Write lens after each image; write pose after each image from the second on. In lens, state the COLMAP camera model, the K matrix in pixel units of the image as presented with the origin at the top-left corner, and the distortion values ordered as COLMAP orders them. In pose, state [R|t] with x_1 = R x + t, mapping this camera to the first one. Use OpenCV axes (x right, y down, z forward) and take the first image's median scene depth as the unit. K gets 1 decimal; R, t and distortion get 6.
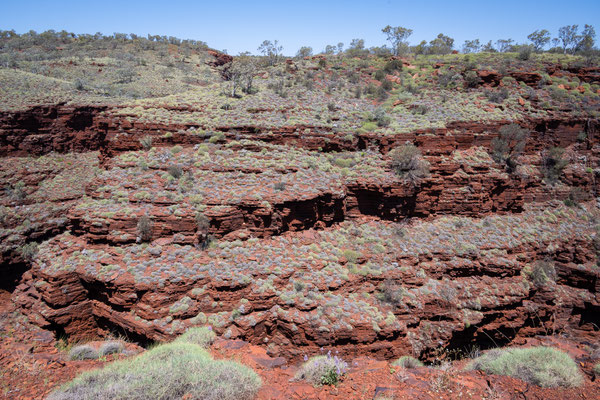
lens RADIAL K [[411.6, 0, 299.5], [0, 411.6, 199.0], [0, 0, 1]] dist [-0.002224, -0.000145]
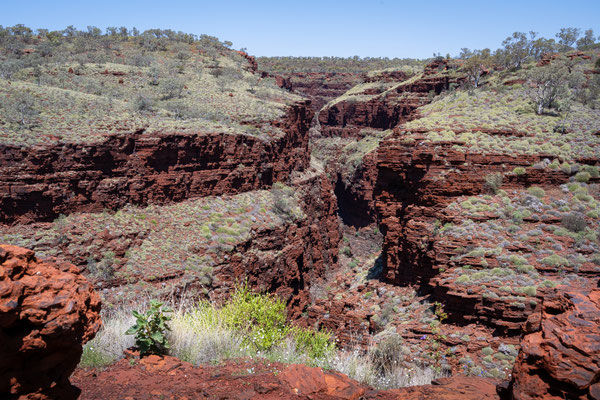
lens RADIAL K [[663.9, 0, 281.0], [0, 663.9, 196.5], [0, 0, 1]] dist [-0.001468, 0.000000]
pose [[0.999744, -0.015565, -0.016419, -0.395702], [0.013376, 0.991952, -0.125903, 0.008312], [0.018247, 0.125651, 0.991907, -0.035883]]
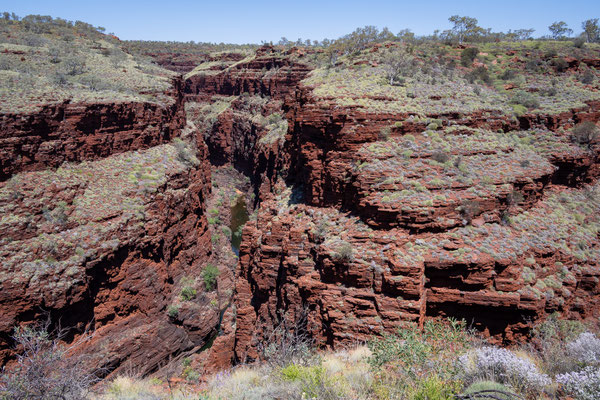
lens RADIAL K [[457.1, 0, 304.7], [0, 457.1, 197.4], [0, 0, 1]] dist [0.000109, -0.006487]
pose [[0.941449, -0.105818, 0.320120, -0.523270], [0.106869, 0.994170, 0.014336, -0.011298], [-0.319770, 0.020714, 0.947269, 0.015320]]
